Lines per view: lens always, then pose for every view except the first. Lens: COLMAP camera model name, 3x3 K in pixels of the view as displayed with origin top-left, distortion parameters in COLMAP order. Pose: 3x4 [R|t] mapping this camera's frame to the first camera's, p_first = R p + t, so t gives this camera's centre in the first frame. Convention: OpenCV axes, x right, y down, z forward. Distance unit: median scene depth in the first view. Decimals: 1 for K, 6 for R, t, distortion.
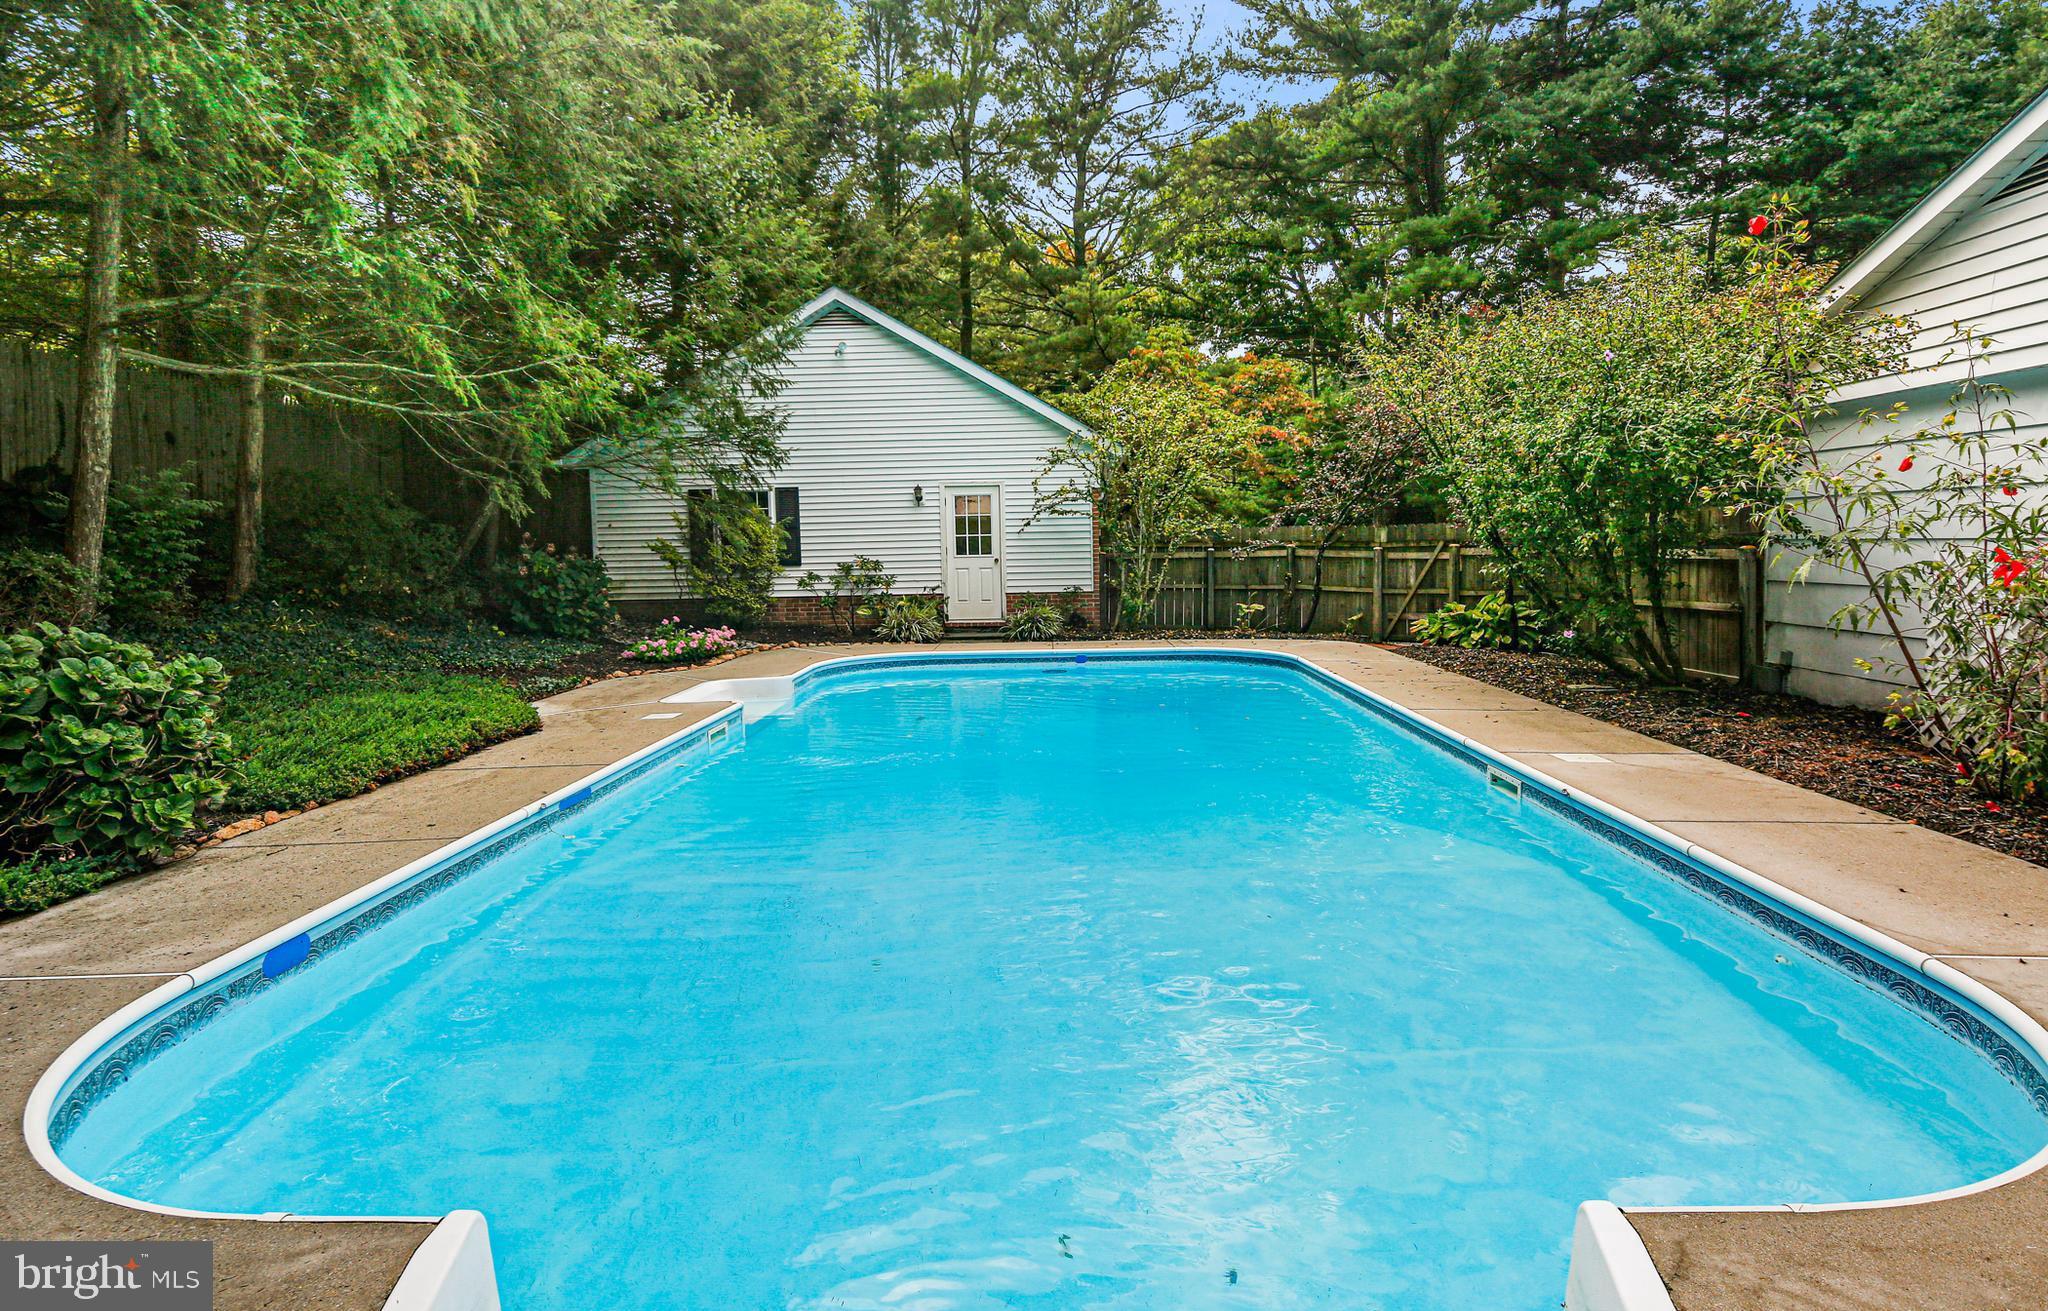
lens RADIAL K [[1034.1, 0, 1027.1], [0, 1034.1, 612.6], [0, 0, 1]] dist [-0.000759, -0.001023]
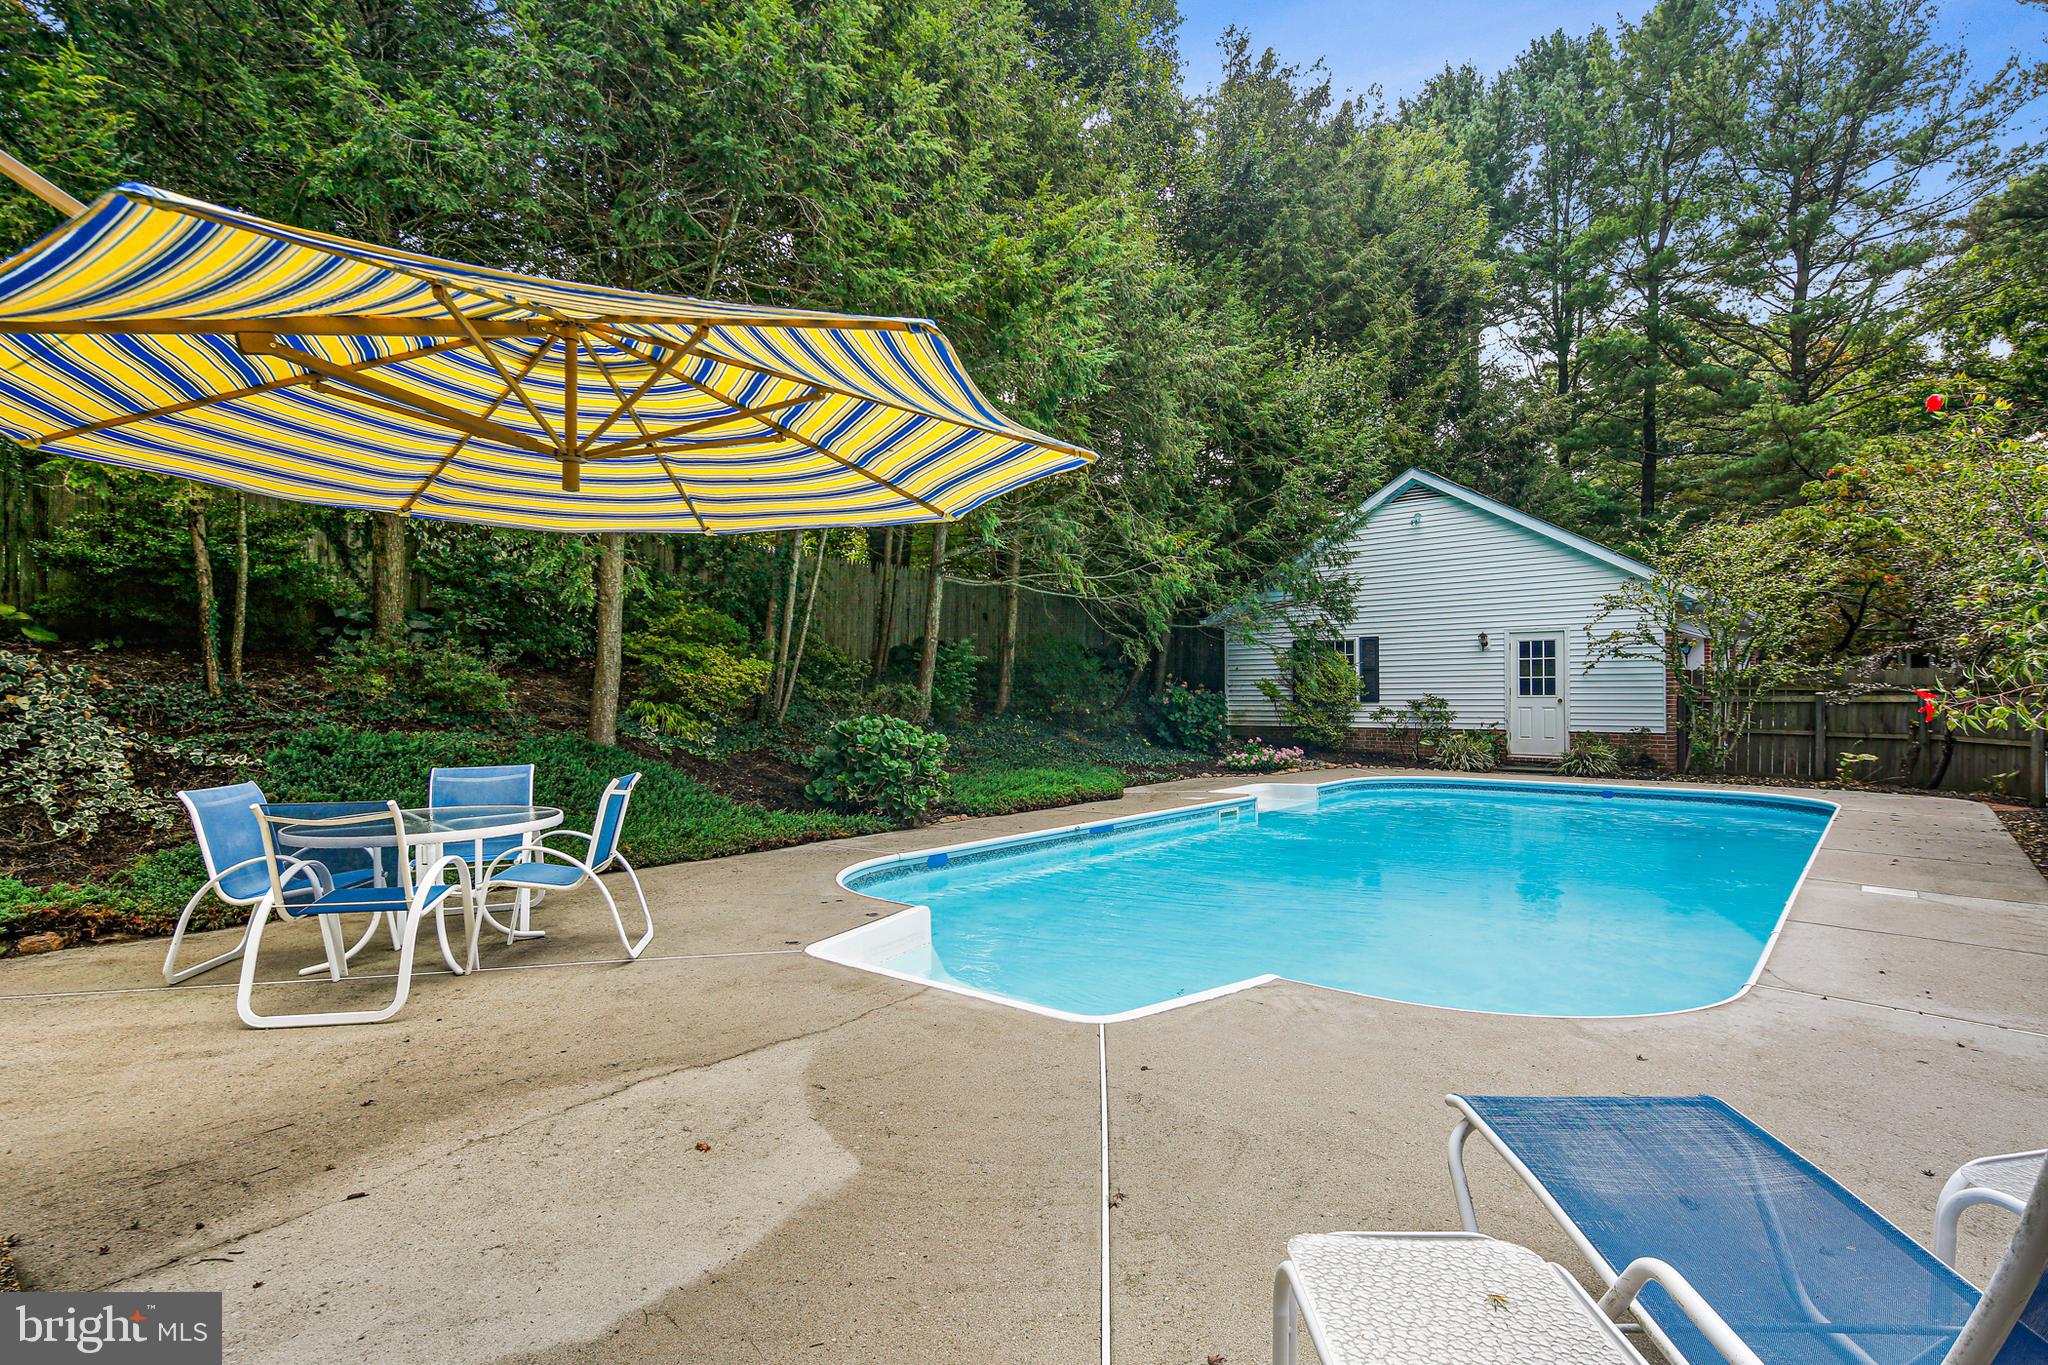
lens RADIAL K [[1067.7, 0, 1024.0], [0, 1067.7, 682.5], [0, 0, 1]] dist [-0.003061, -0.000778]
pose [[0.752474, 0.007629, -0.658578, 0.298862], [-0.052287, 0.997469, -0.048187, 0.013671], [0.656543, 0.070695, 0.750968, -0.204951]]
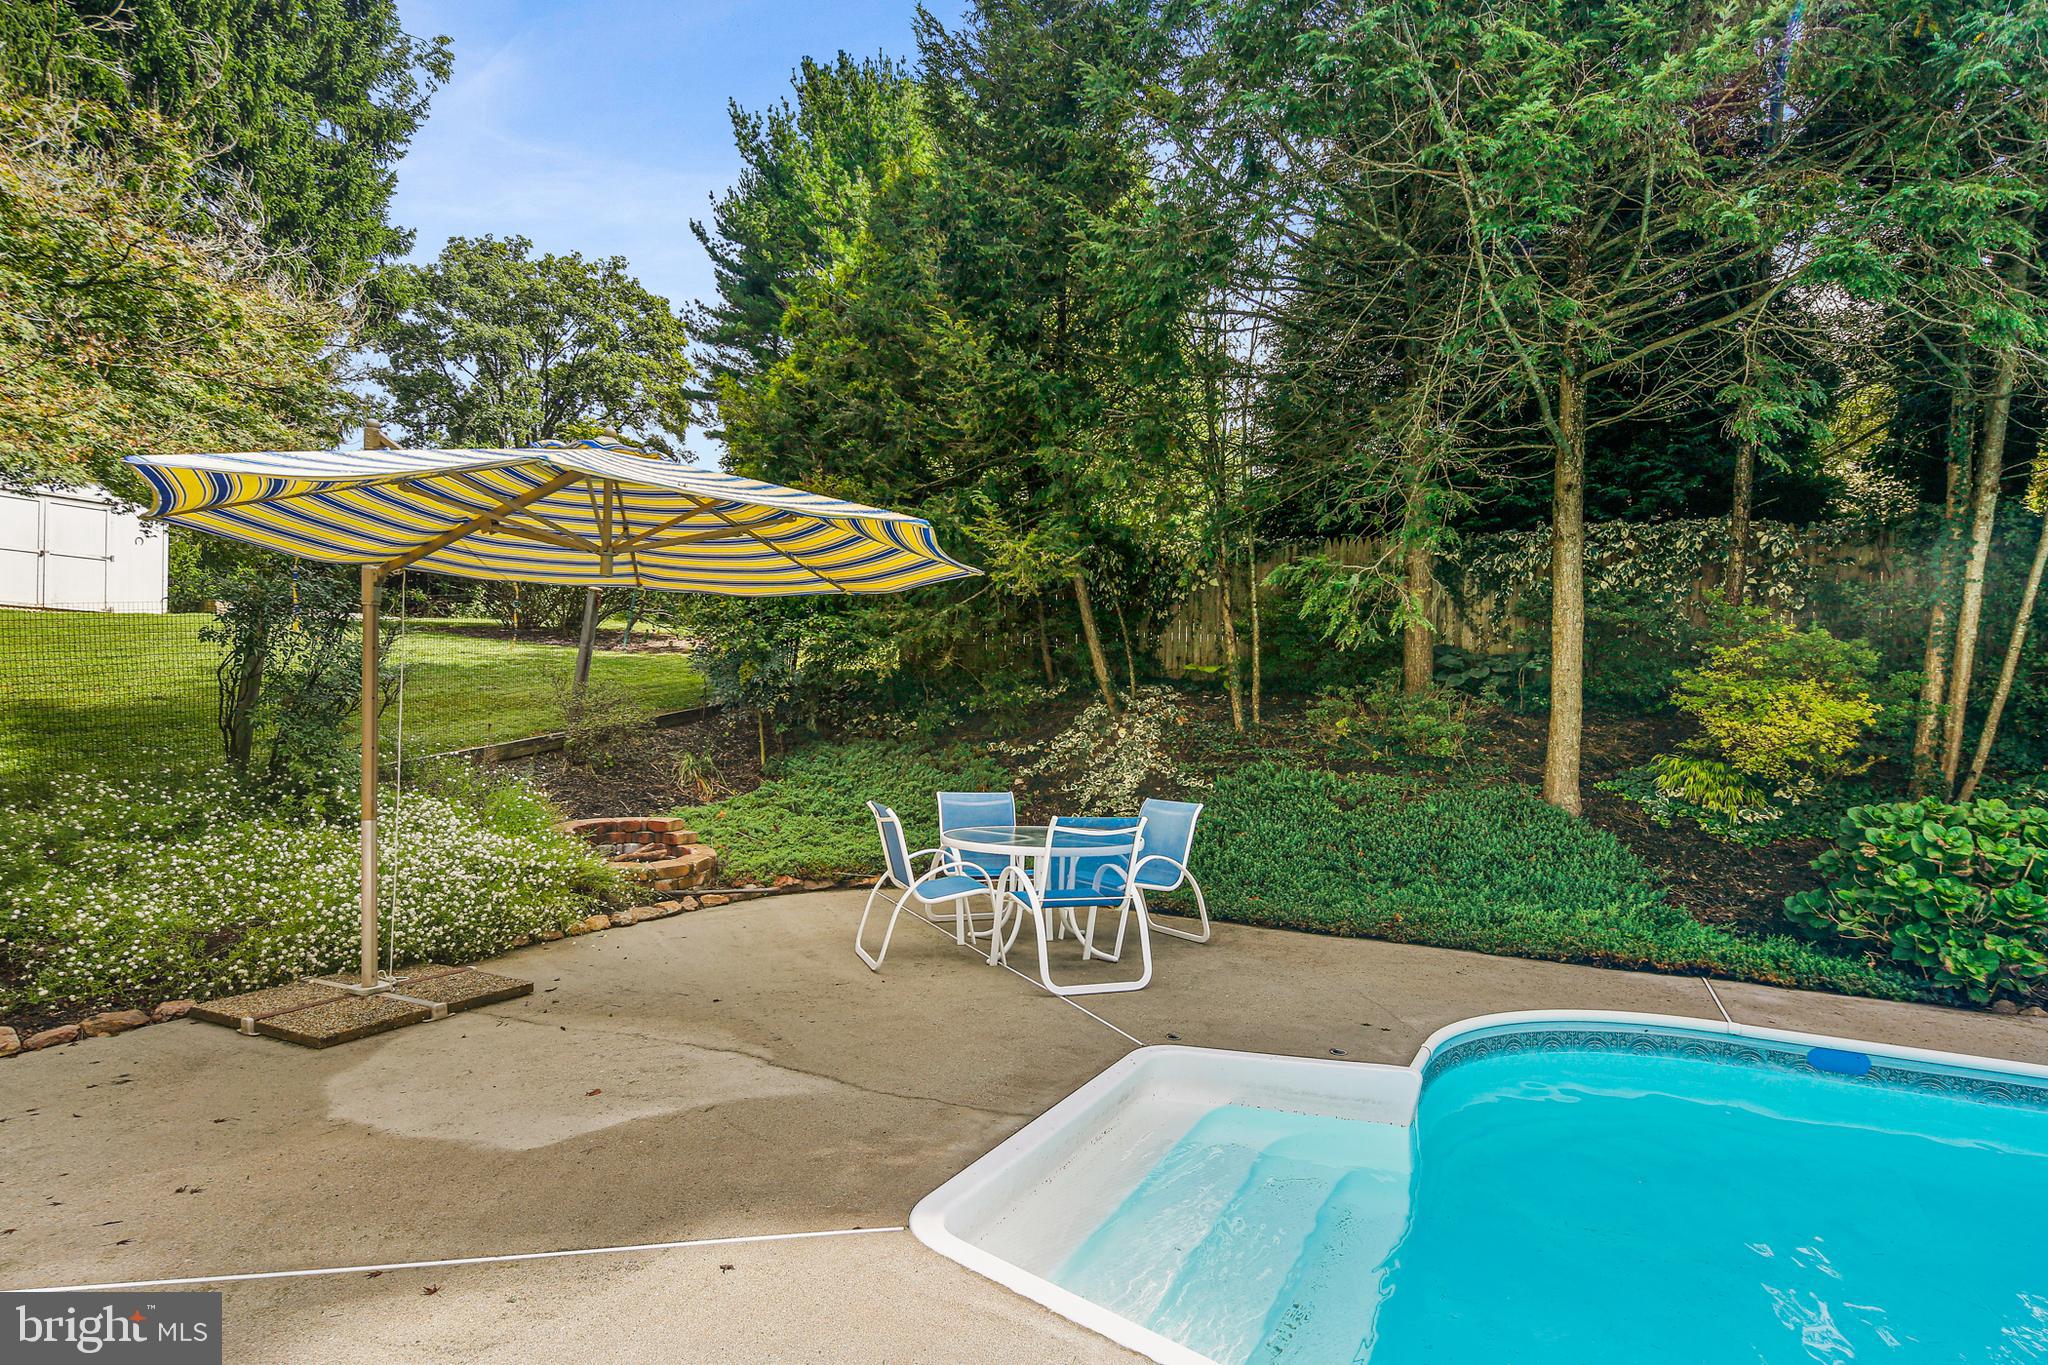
lens RADIAL K [[1067.7, 0, 1024.0], [0, 1067.7, 682.5], [0, 0, 1]] dist [-0.003061, -0.000778]
pose [[-0.503578, -0.029020, -0.863462, 0.281238], [-0.079503, 0.996752, 0.012867, -0.019881], [0.860284, 0.075128, -0.504250, 0.239880]]
